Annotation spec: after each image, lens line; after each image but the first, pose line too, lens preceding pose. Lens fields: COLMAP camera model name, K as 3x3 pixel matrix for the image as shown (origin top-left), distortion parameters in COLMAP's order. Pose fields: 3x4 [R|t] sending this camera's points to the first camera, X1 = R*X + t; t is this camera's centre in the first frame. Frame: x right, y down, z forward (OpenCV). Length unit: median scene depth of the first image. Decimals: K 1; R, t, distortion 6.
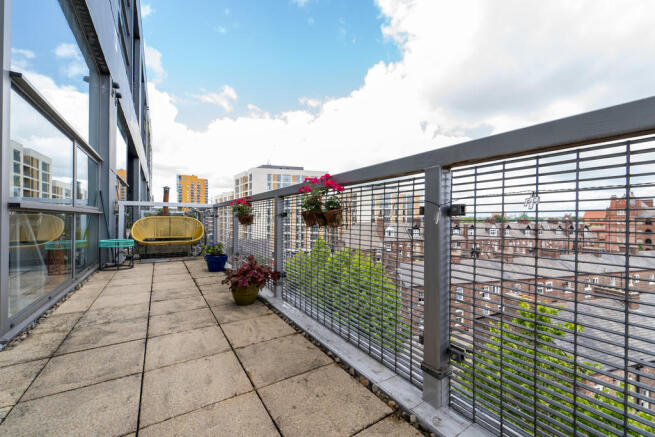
lens RADIAL K [[263.2, 0, 328.5], [0, 263.2, 216.9], [0, 0, 1]] dist [-0.000707, -0.001048]
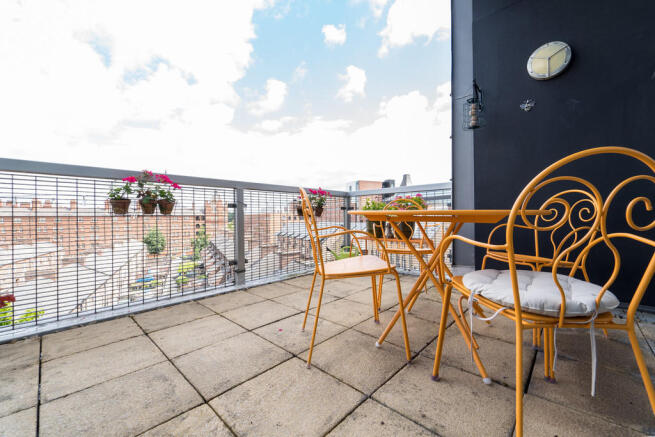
lens RADIAL K [[263.2, 0, 329.4], [0, 263.2, 215.9], [0, 0, 1]] dist [-0.000707, -0.001048]
pose [[-0.240016, 0.000912, 0.970768, -1.668351], [0.003663, 0.999993, -0.000034, 0.056319], [-0.970762, 0.003548, -0.240018, 0.605776]]
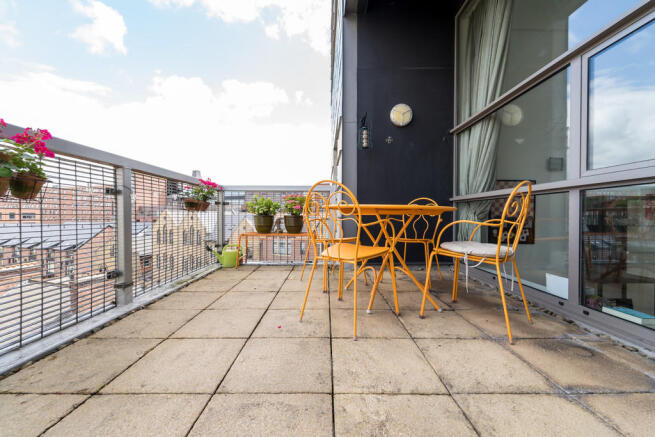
lens RADIAL K [[263.2, 0, 328.5], [0, 263.2, 219.0], [0, 0, 1]] dist [-0.000707, -0.001048]
pose [[-0.842057, -0.016769, 0.539128, -1.263628], [-0.012878, 0.999857, 0.010986, 0.087377], [-0.539235, 0.002308, -0.842152, 1.338382]]
